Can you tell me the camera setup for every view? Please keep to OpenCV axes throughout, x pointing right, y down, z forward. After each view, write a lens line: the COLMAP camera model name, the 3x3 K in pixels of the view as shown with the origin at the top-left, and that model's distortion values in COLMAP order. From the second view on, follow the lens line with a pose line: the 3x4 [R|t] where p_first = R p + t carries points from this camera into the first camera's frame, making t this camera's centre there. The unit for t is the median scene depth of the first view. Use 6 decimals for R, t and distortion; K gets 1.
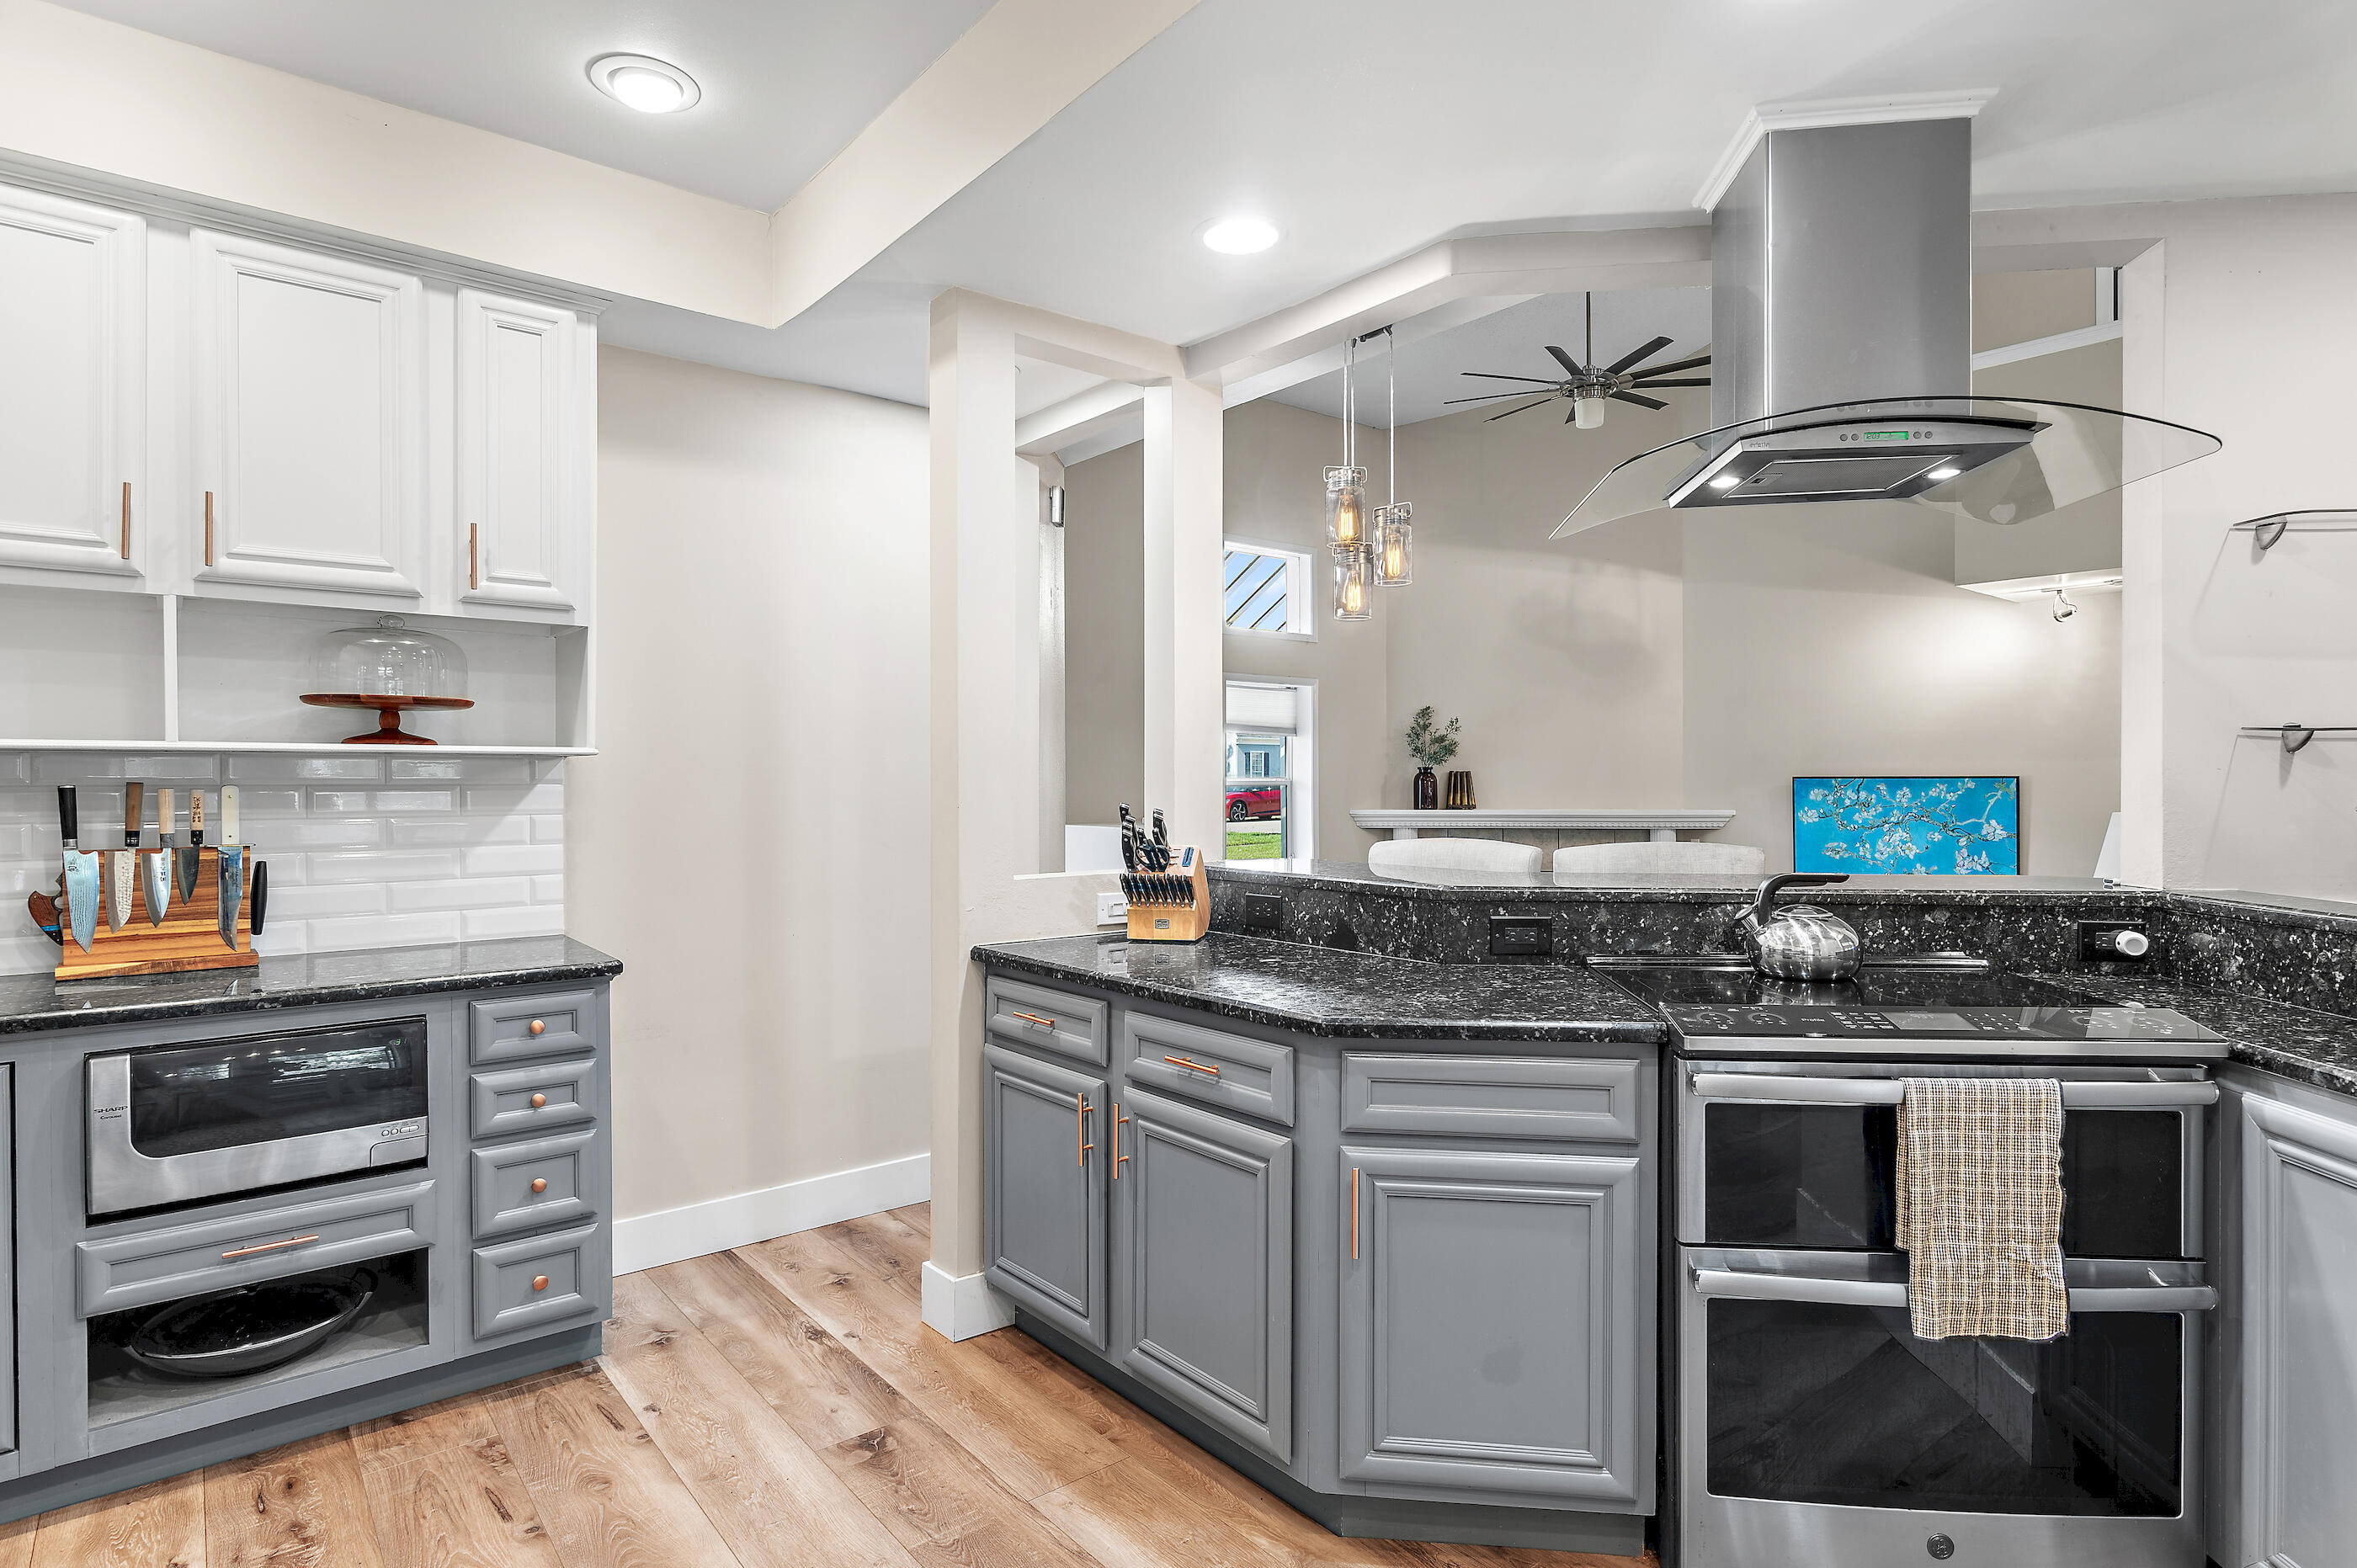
lens RADIAL K [[1231.4, 0, 1178.5], [0, 1231.4, 784.0], [0, 0, 1]] dist [-0.001246, -0.001623]
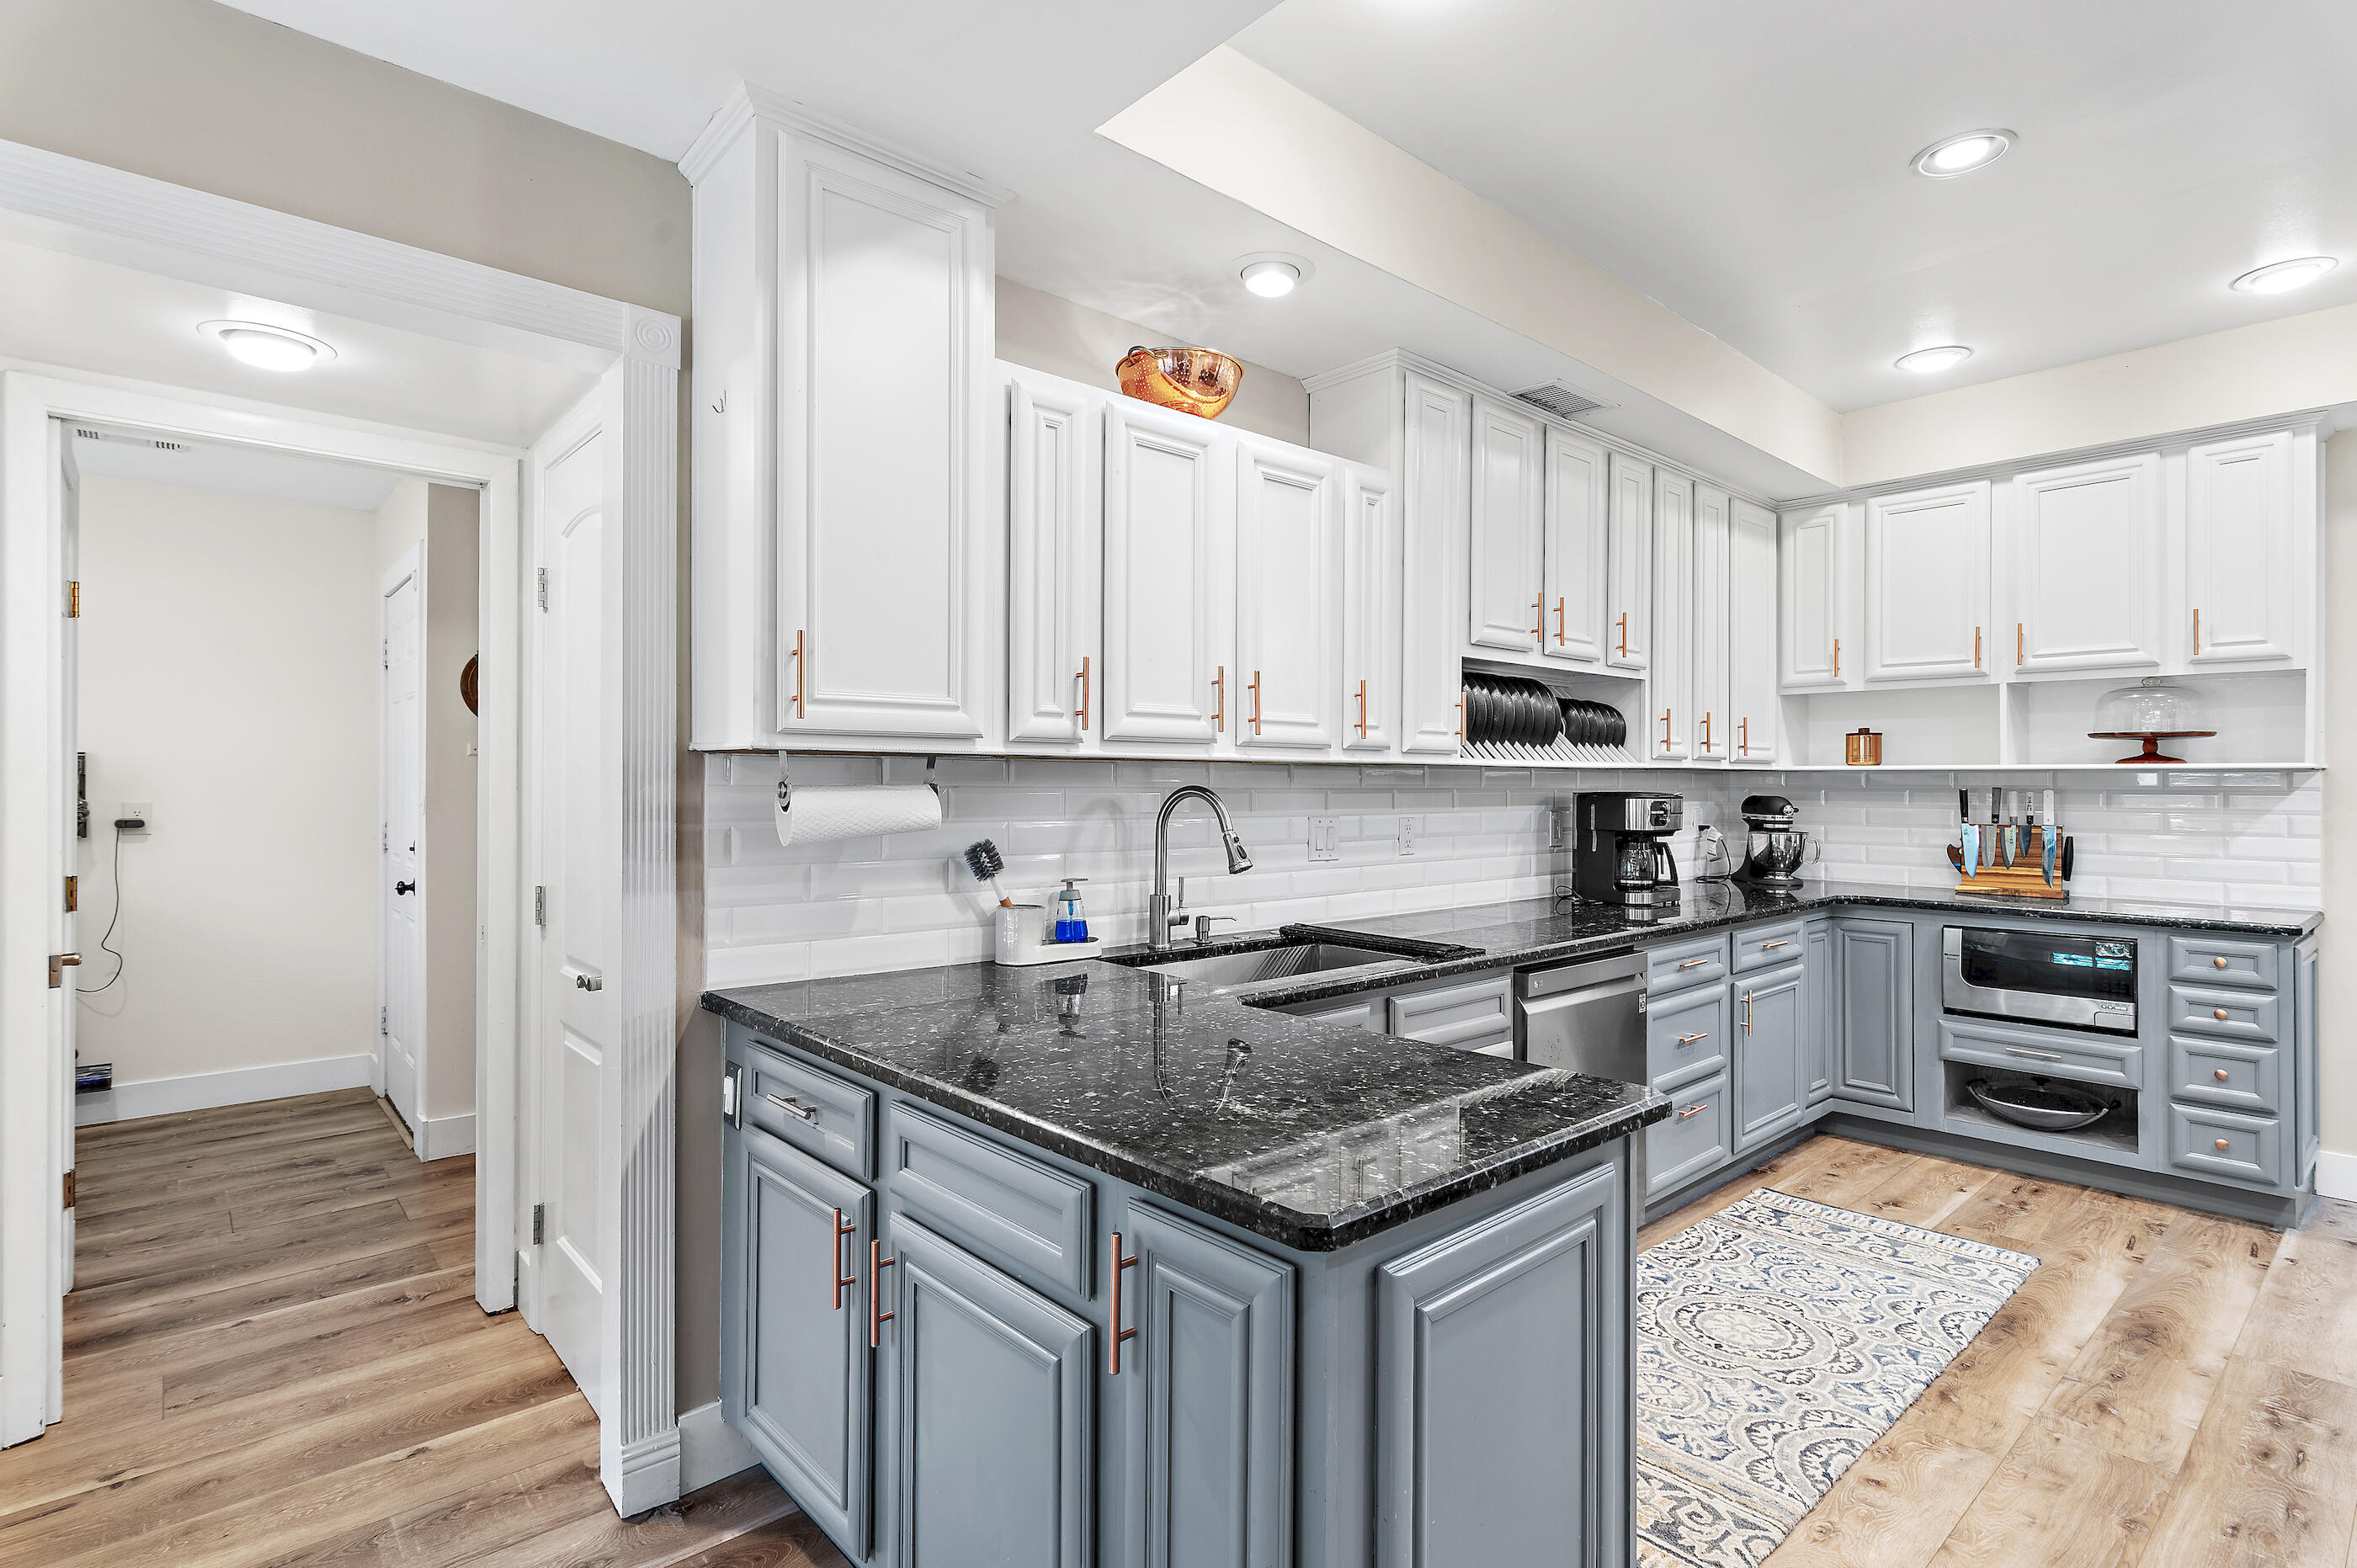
lens RADIAL K [[1151.4, 0, 1186.3], [0, 1151.4, 779.0], [0, 0, 1]] dist [-0.003804, -0.000035]
pose [[0.051477, -0.001703, -0.998673, 0.660319], [-0.008437, 0.999962, -0.002140, -0.000066], [0.998639, 0.008536, 0.051460, -0.230431]]
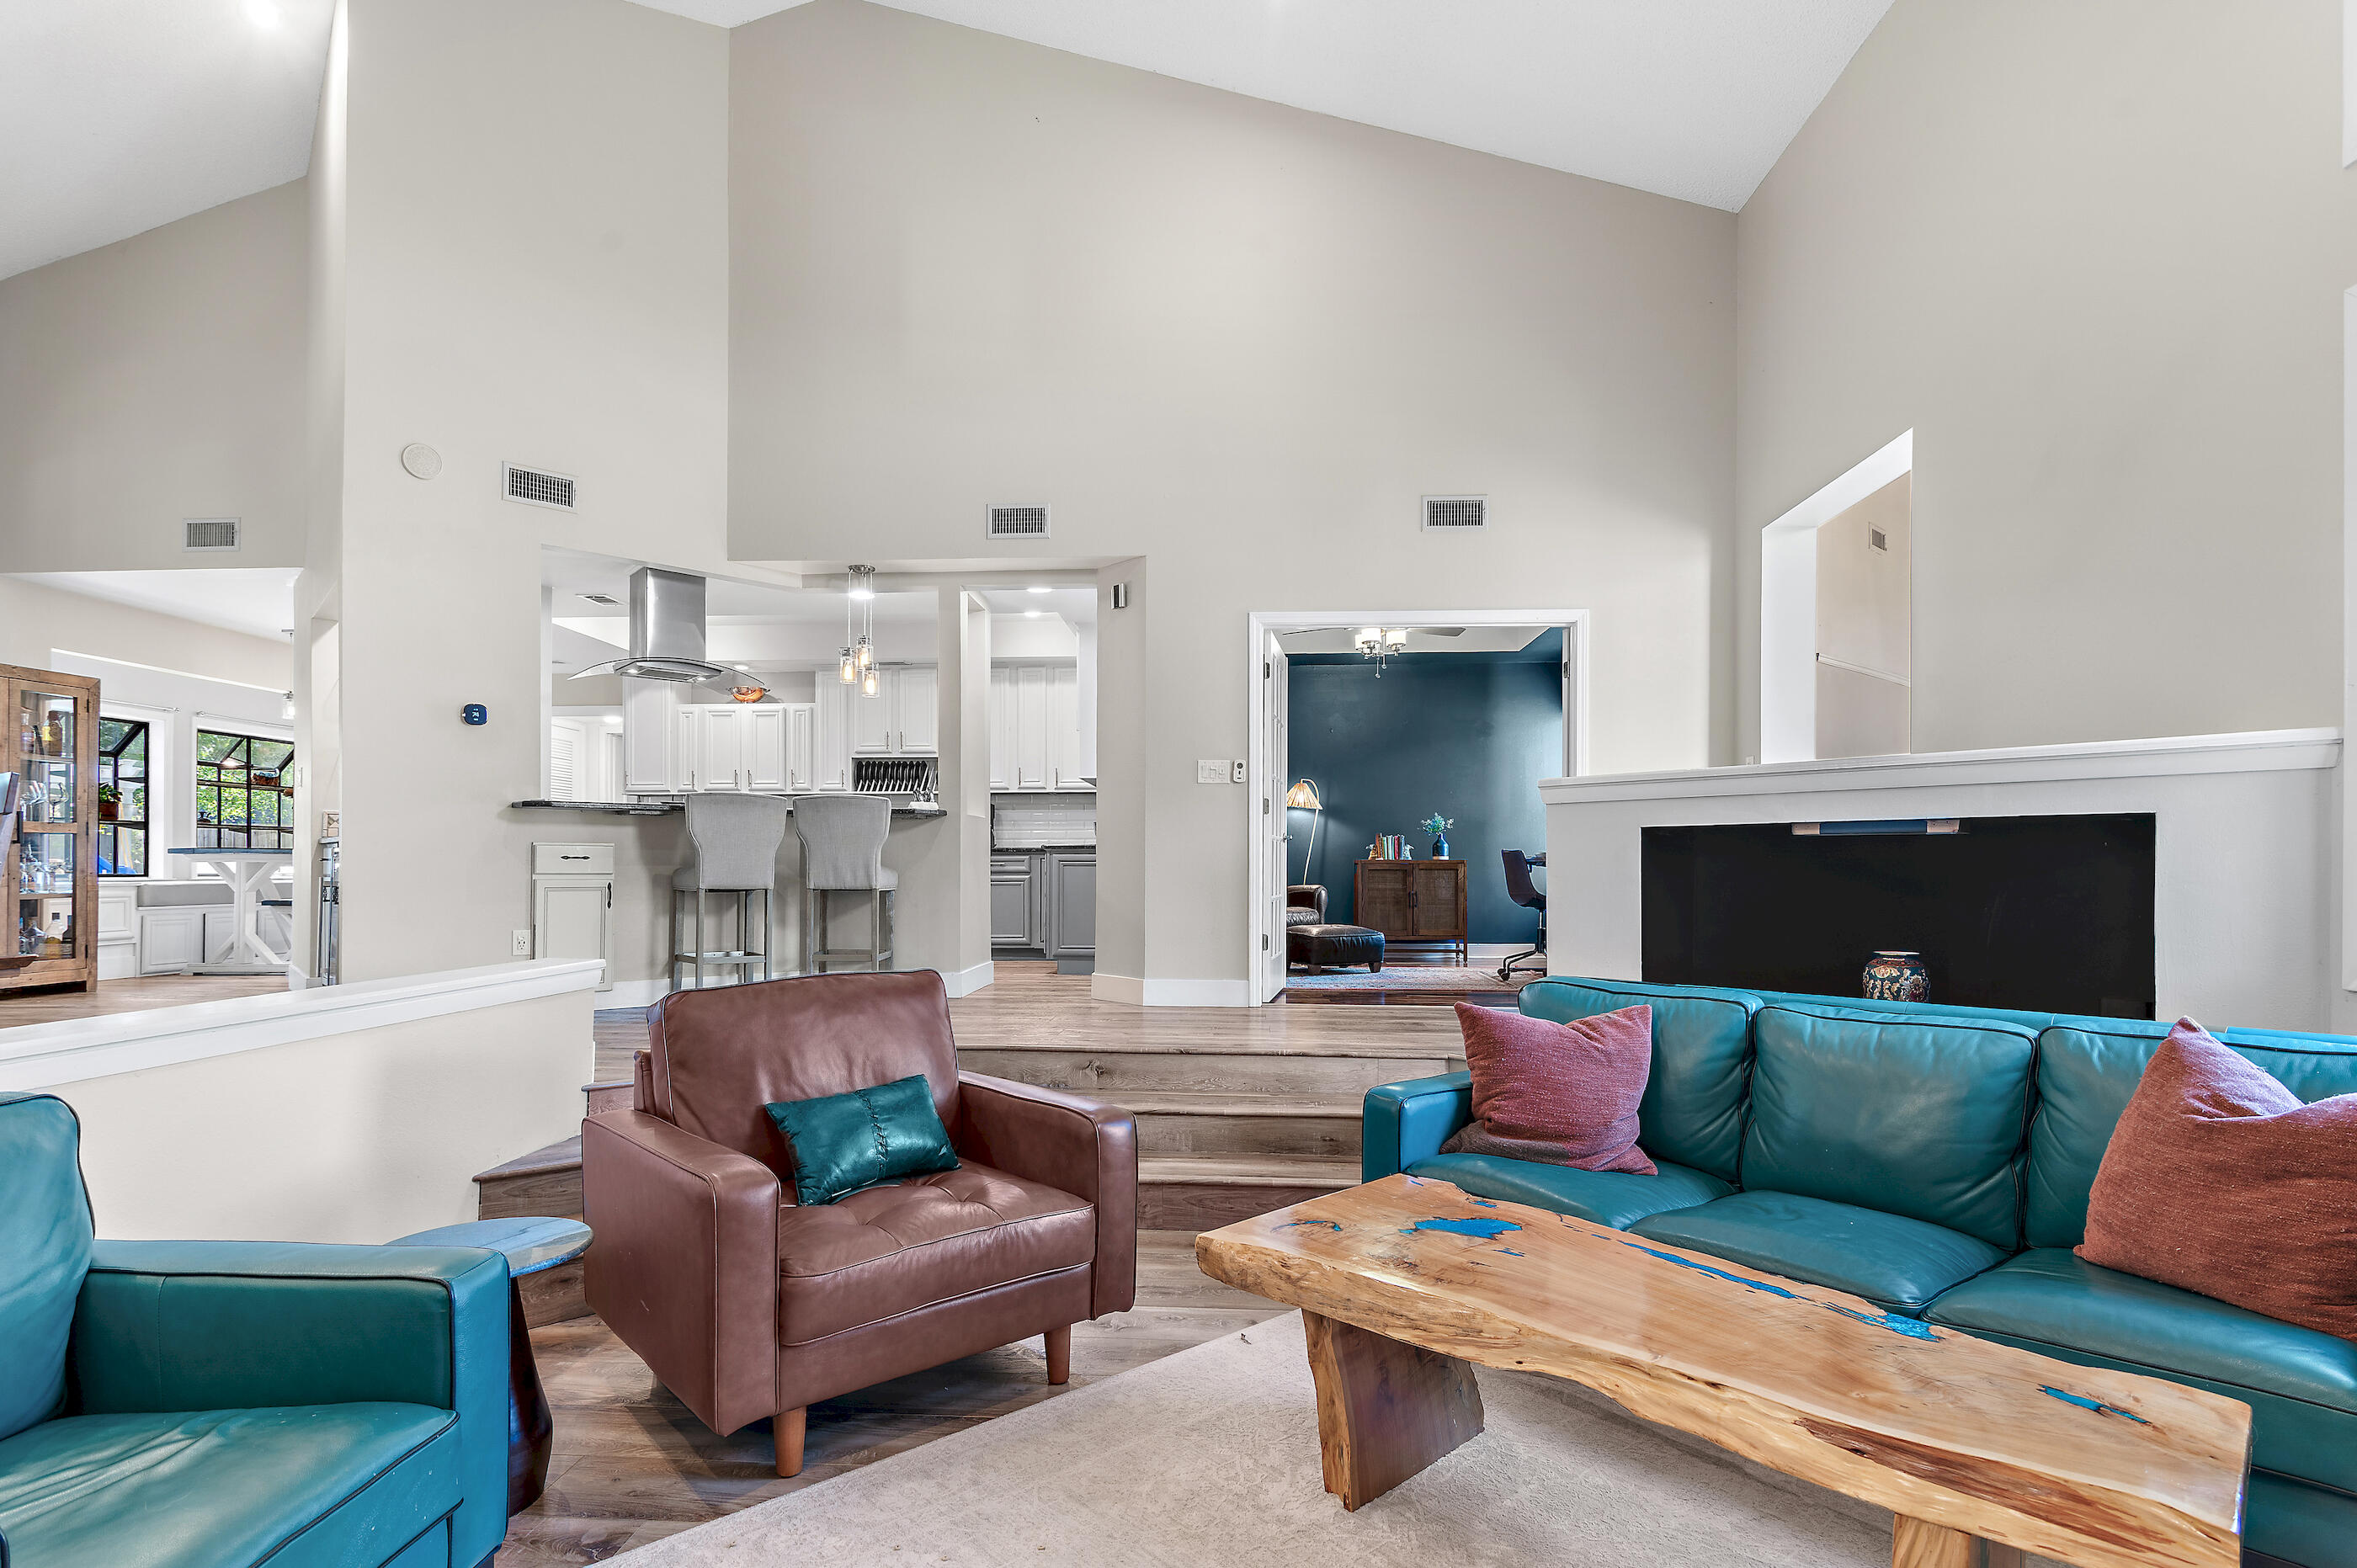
lens RADIAL K [[1165.7, 0, 1171.4], [0, 1165.7, 860.6], [0, 0, 1]] dist [-0.002620, 0.000003]
pose [[-0.682820, -0.001212, -0.730586, 1.347096], [-0.001732, 0.999998, -0.000040, 0.163578], [0.730585, 0.001238, -0.682821, 2.927822]]
